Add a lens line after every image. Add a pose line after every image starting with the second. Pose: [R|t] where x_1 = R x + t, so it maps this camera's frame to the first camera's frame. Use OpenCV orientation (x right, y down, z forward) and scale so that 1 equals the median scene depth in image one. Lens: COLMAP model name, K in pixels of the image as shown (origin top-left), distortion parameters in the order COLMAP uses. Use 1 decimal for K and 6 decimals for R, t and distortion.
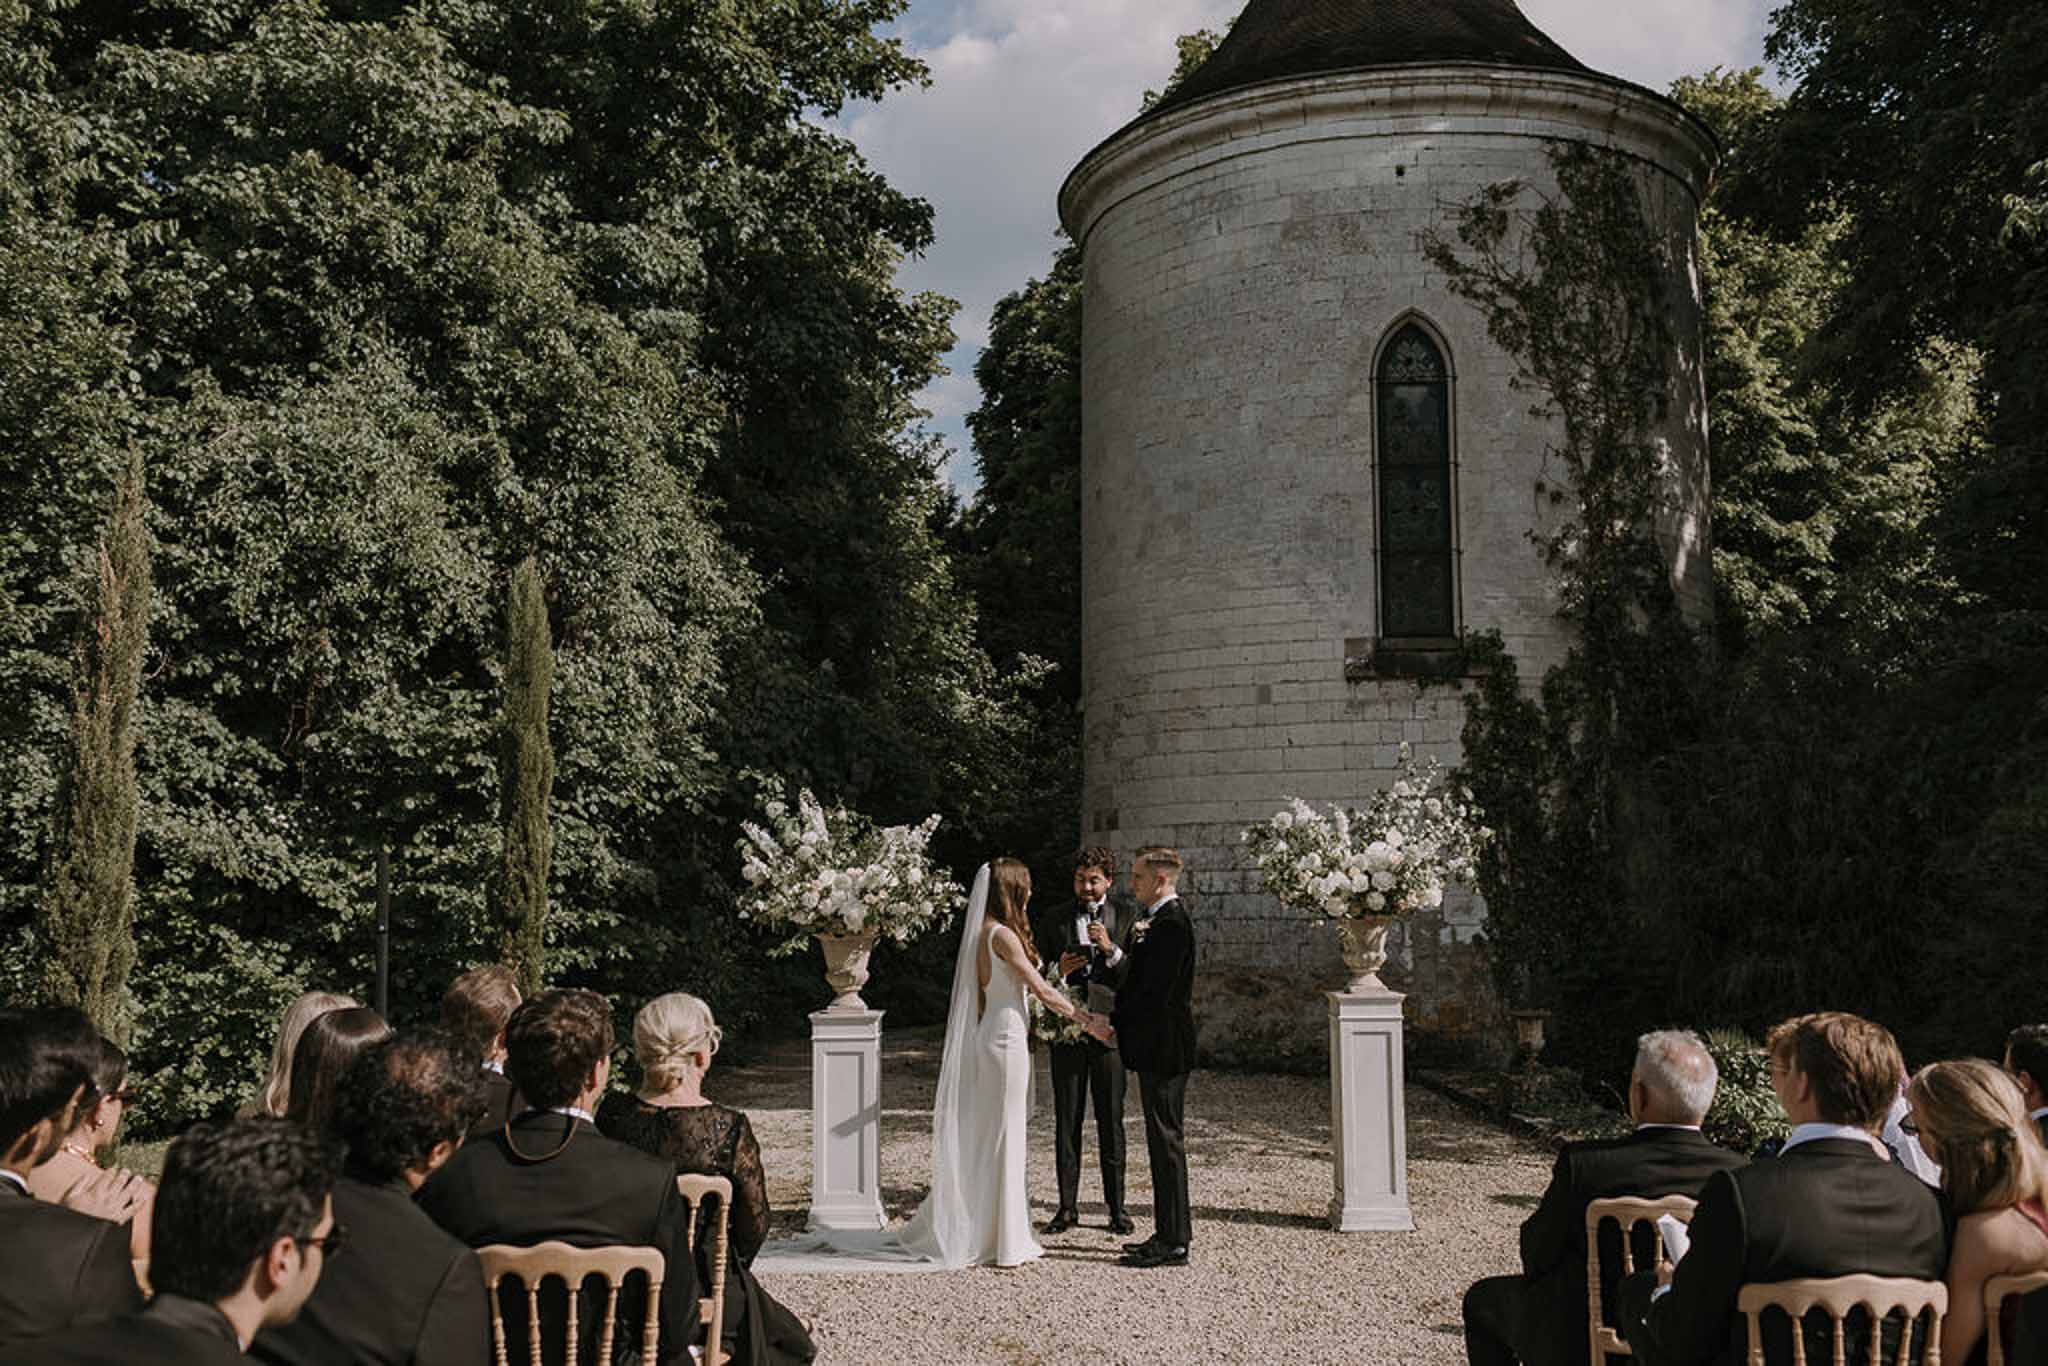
lens RADIAL K [[1924.8, 0, 1031.4], [0, 1924.8, 674.5], [0, 0, 1]] dist [0.006338, 0.005657]
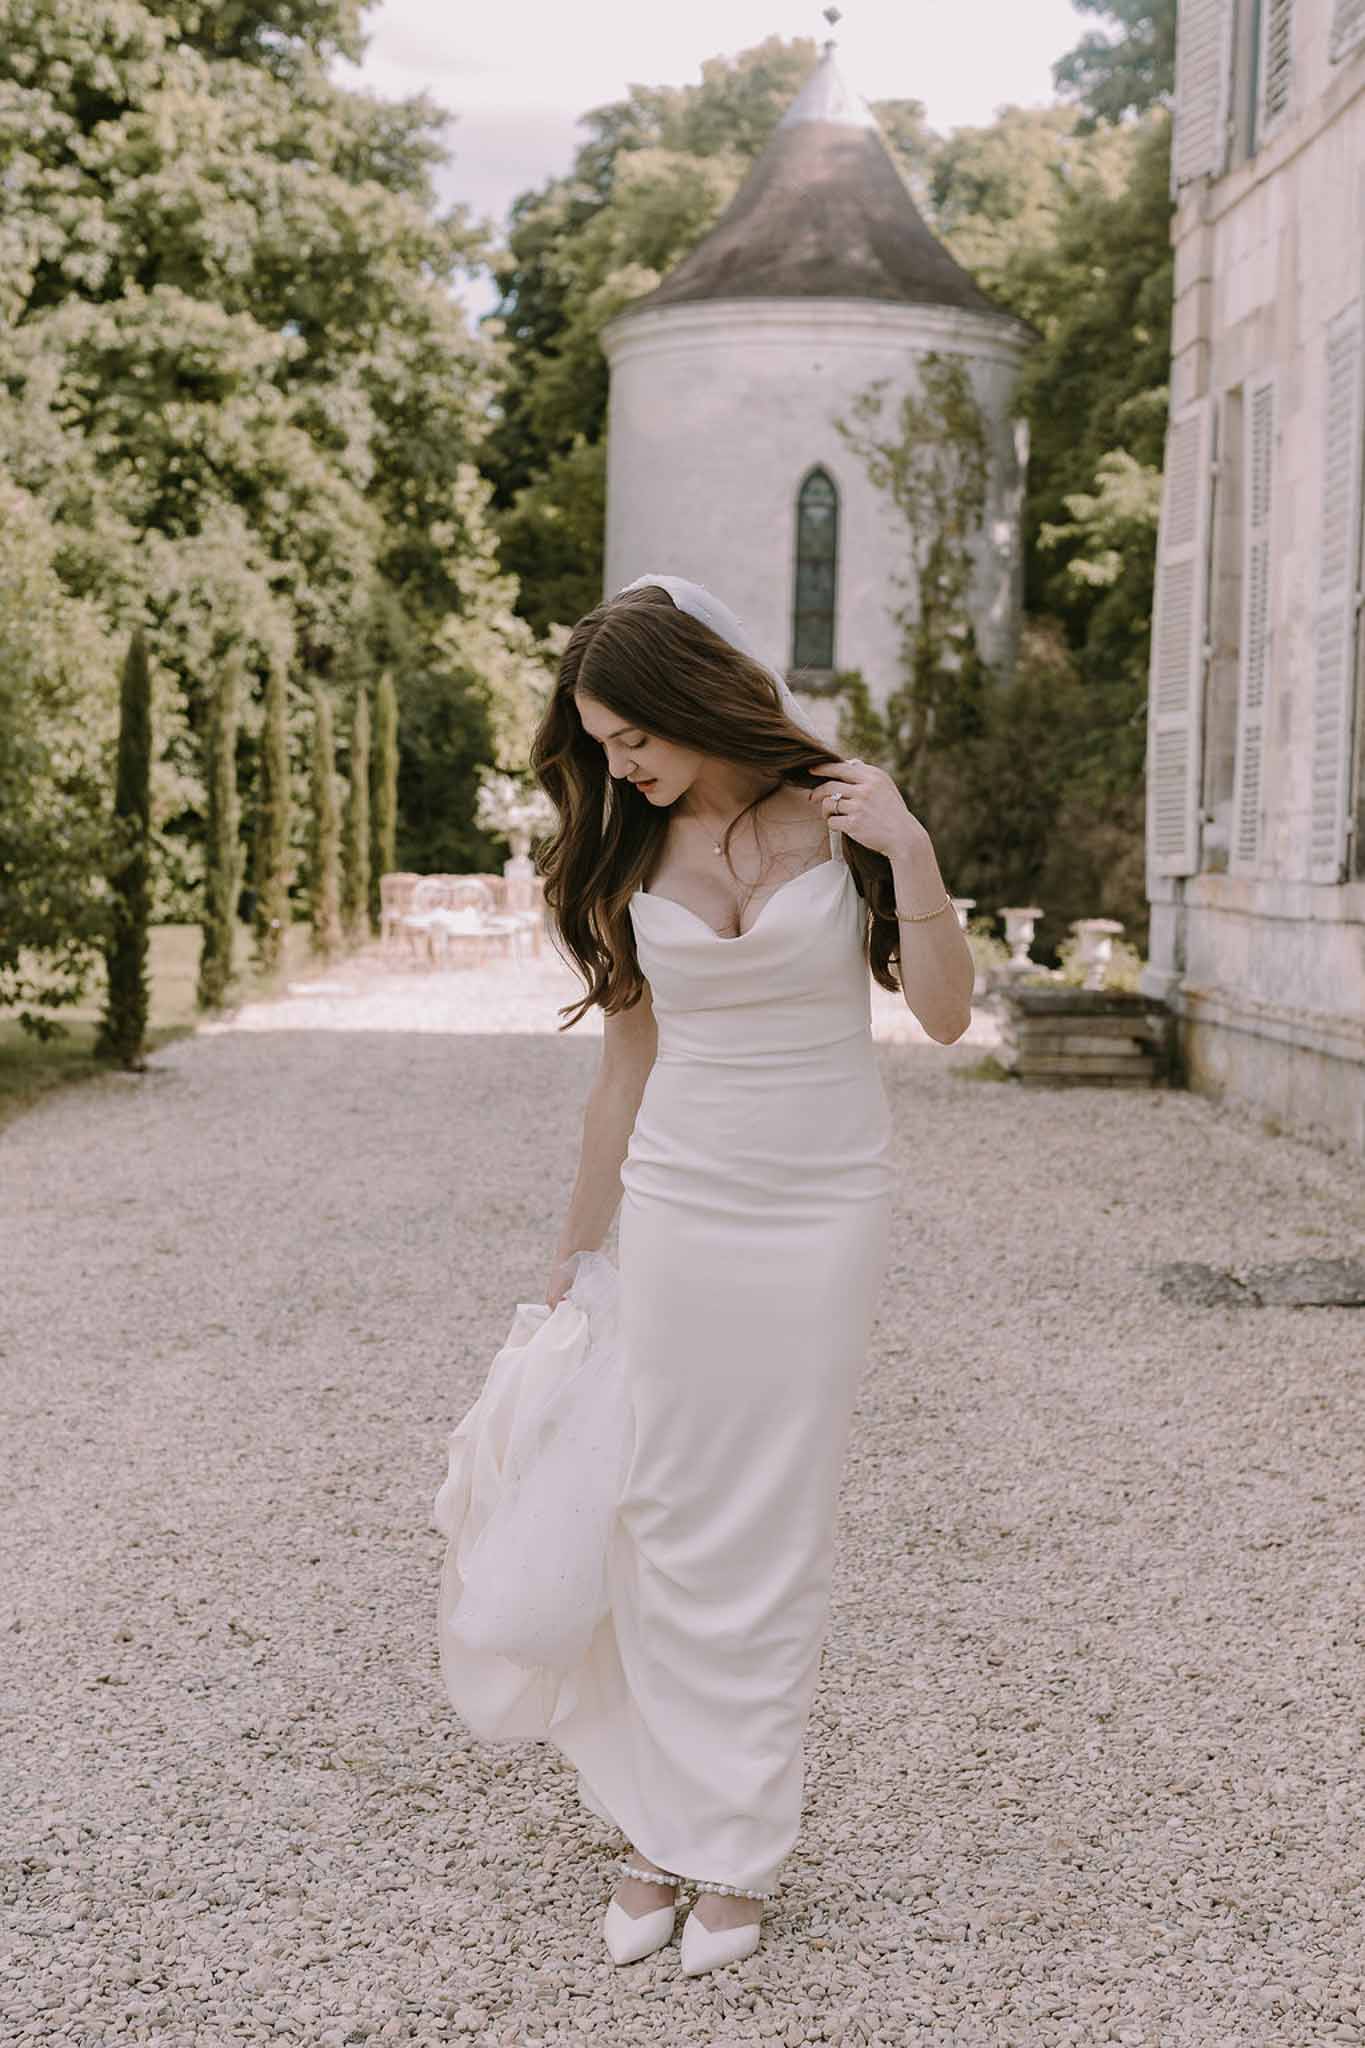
lens RADIAL K [[2939.0, 0, 682.5], [0, 2939.0, 1024.0], [0, 0, 1]] dist [-0.004356, -0.004488]
pose [[0.997156, 0.026710, 0.070473, -0.073126], [-0.039125, 0.982678, 0.181144, -0.166856], [-0.064414, -0.183386, 0.980928, -1.451199]]
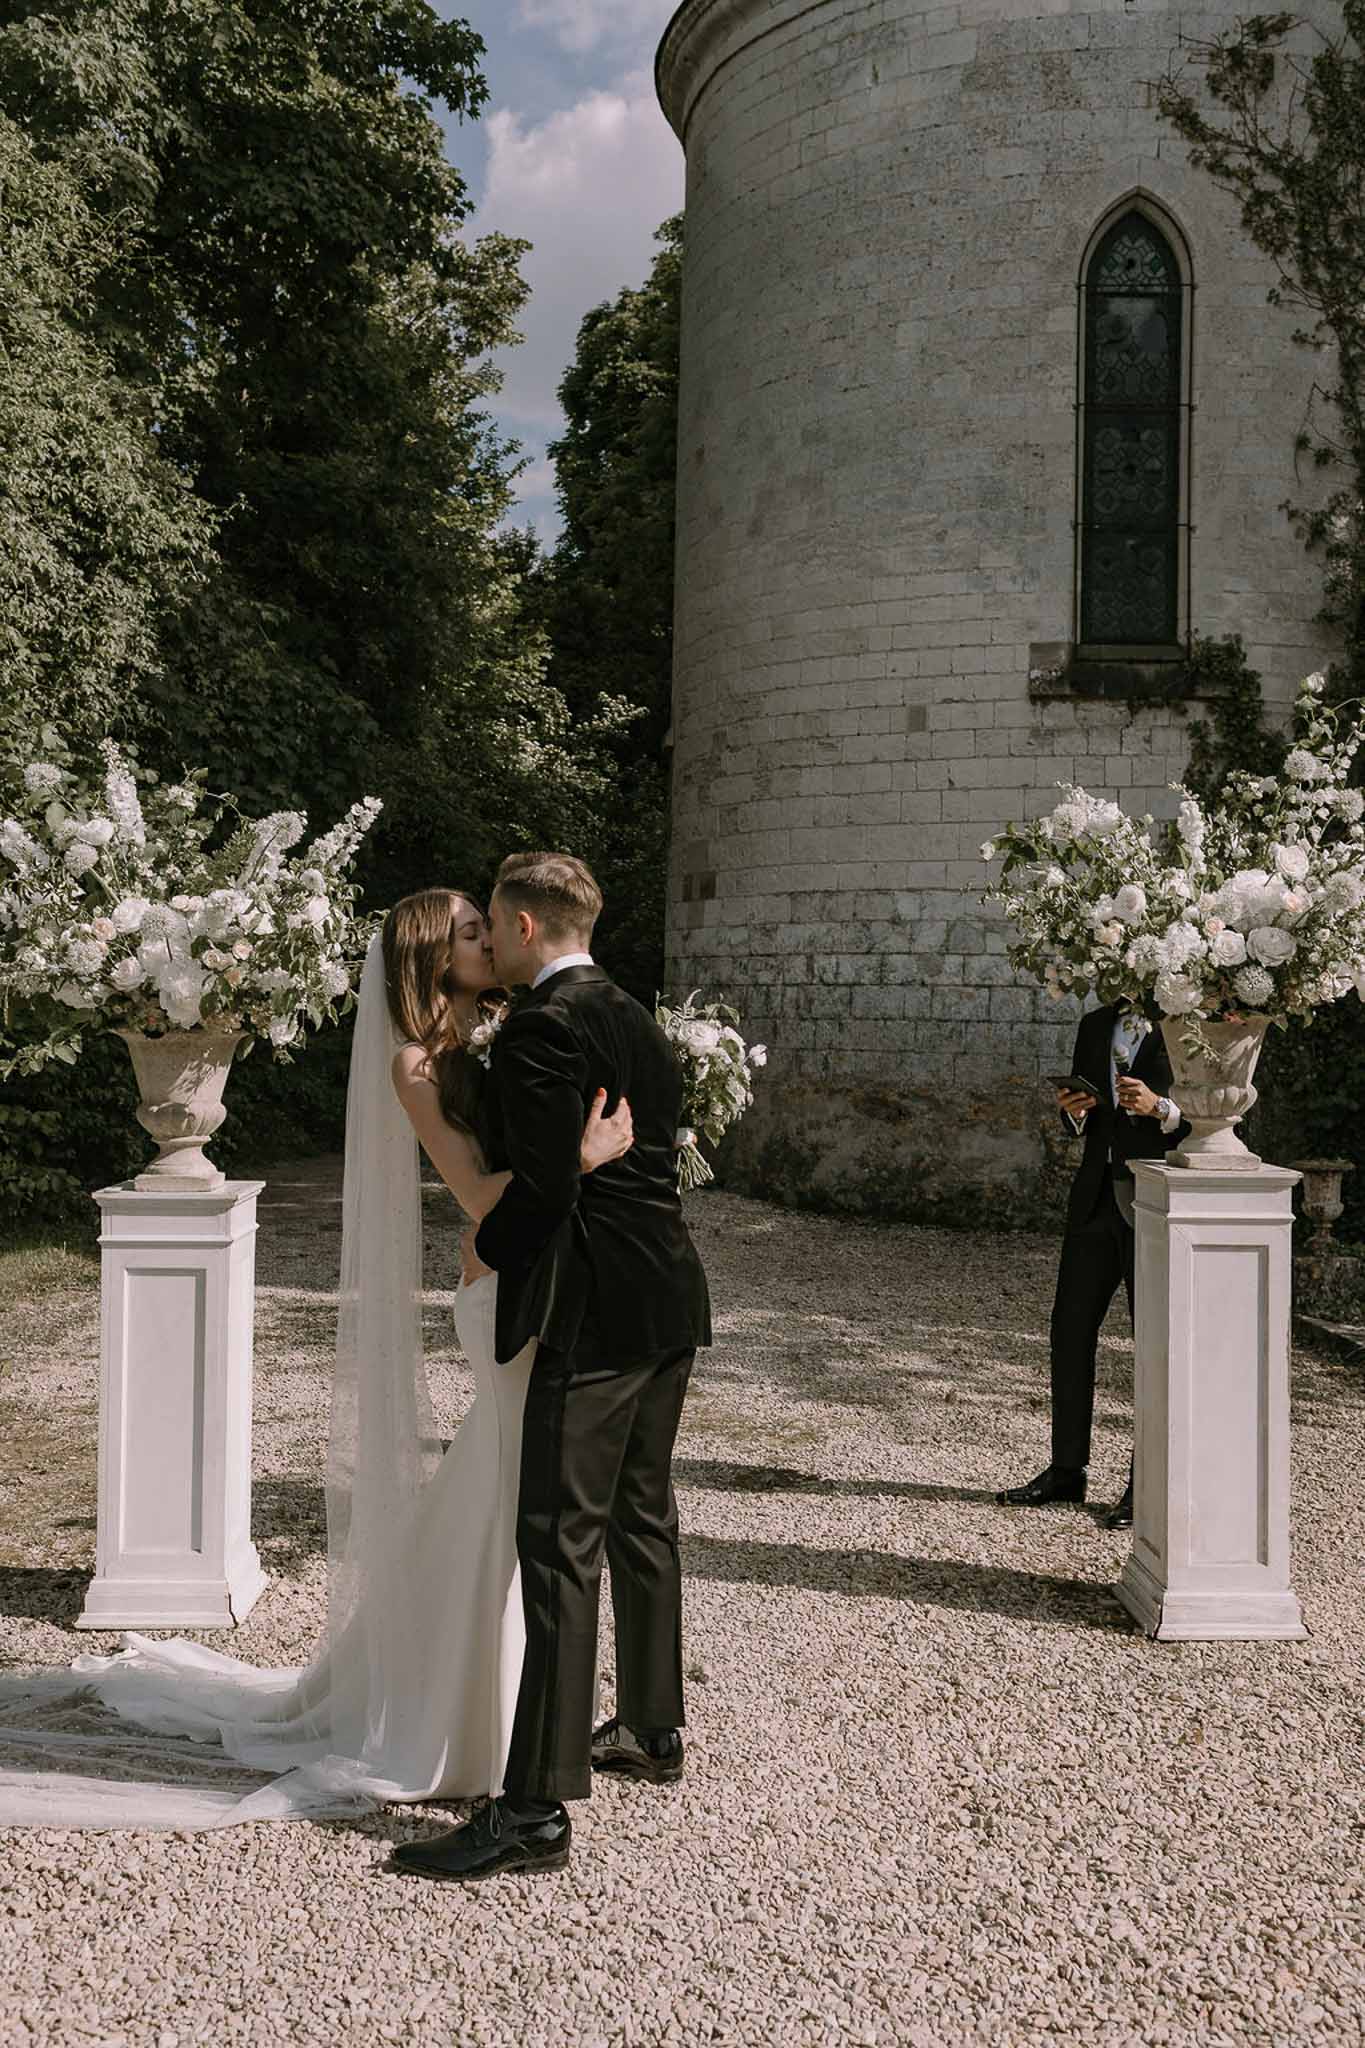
lens RADIAL K [[1963.5, 0, 696.1], [0, 1963.5, 938.7], [0, 0, 1]] dist [0.001573, 0.006057]
pose [[0.998975, 0.021486, 0.039836, 0.007760], [-0.024847, 0.995994, 0.085893, 0.032111], [-0.037831, -0.086795, 0.995508, 0.245684]]
